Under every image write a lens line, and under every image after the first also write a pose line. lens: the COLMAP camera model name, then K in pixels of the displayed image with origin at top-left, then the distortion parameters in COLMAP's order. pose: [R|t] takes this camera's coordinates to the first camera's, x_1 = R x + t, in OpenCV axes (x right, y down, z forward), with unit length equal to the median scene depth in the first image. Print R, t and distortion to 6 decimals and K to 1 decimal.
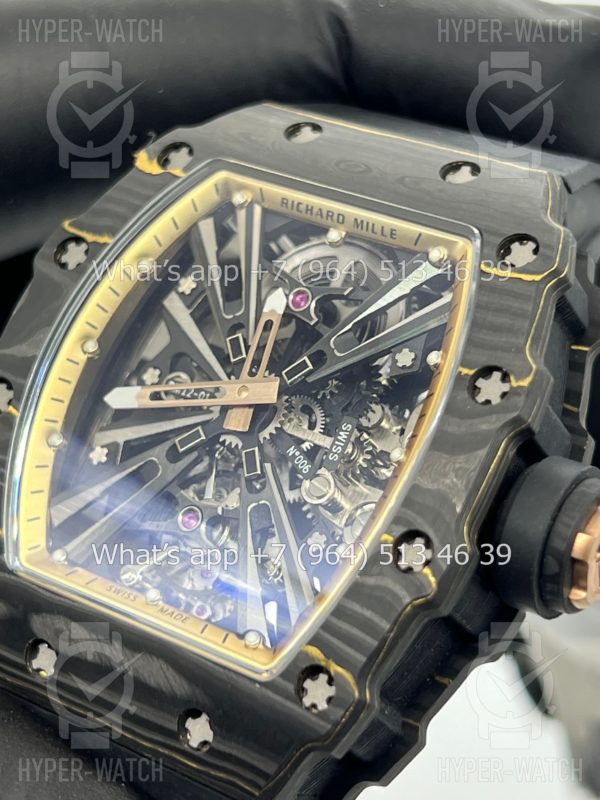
lens RADIAL K [[1905.4, 0, 300.0], [0, 1905.4, 400.0], [0, 0, 1]] dist [0.252009, -1.111696]
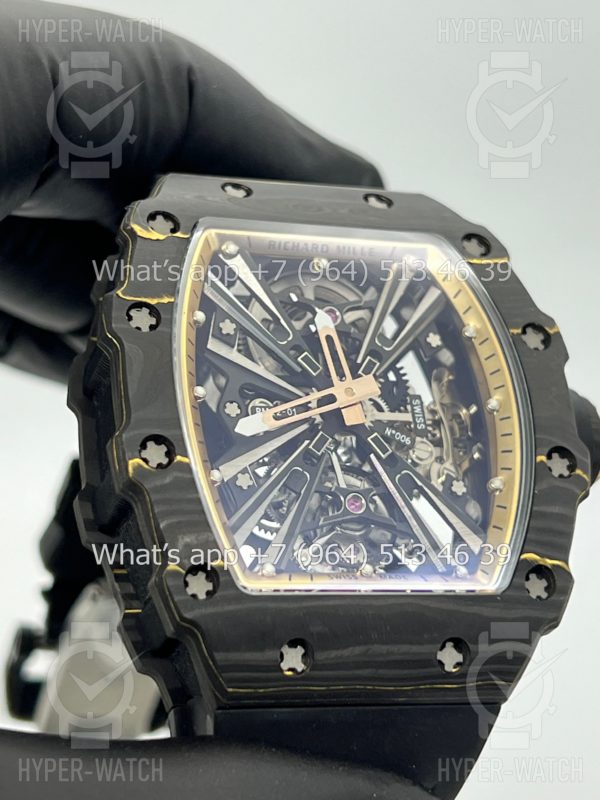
lens RADIAL K [[1905.4, 0, 300.0], [0, 1905.4, 400.0], [0, 0, 1]] dist [0.252009, -1.111696]
pose [[0.599638, -0.192463, 0.776784, -0.978825], [0.245452, 0.968098, 0.050388, -0.068065], [-0.761701, 0.160449, 0.627749, 0.266228]]
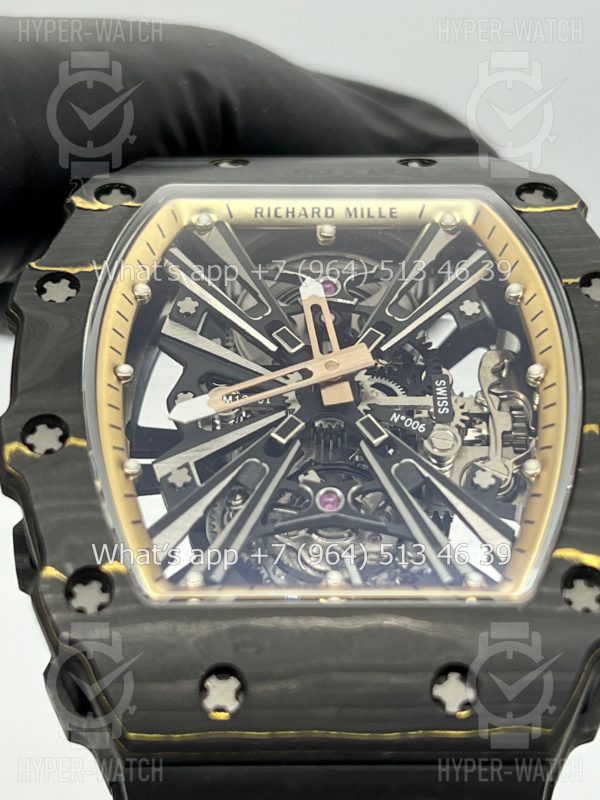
lens RADIAL K [[1905.4, 0, 300.0], [0, 1905.4, 400.0], [0, 0, 1]] dist [0.252009, -1.111696]
pose [[0.814171, -0.109973, 0.570115, -0.569064], [0.287338, 0.929548, -0.231035, 0.219149], [-0.504542, 0.351918, 0.788411, 0.280278]]
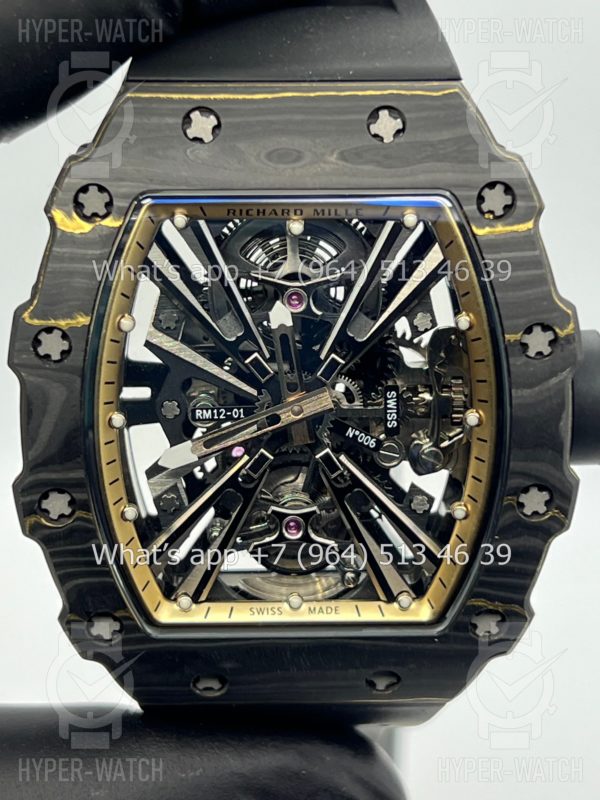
lens RADIAL K [[1905.4, 0, 300.0], [0, 1905.4, 400.0], [0, 0, 1]] dist [0.252009, -1.111696]
pose [[0.810325, -0.505151, 0.296976, -0.340537], [0.271809, 0.773008, 0.573218, -0.617473], [-0.519127, -0.383772, 0.763693, 0.183554]]
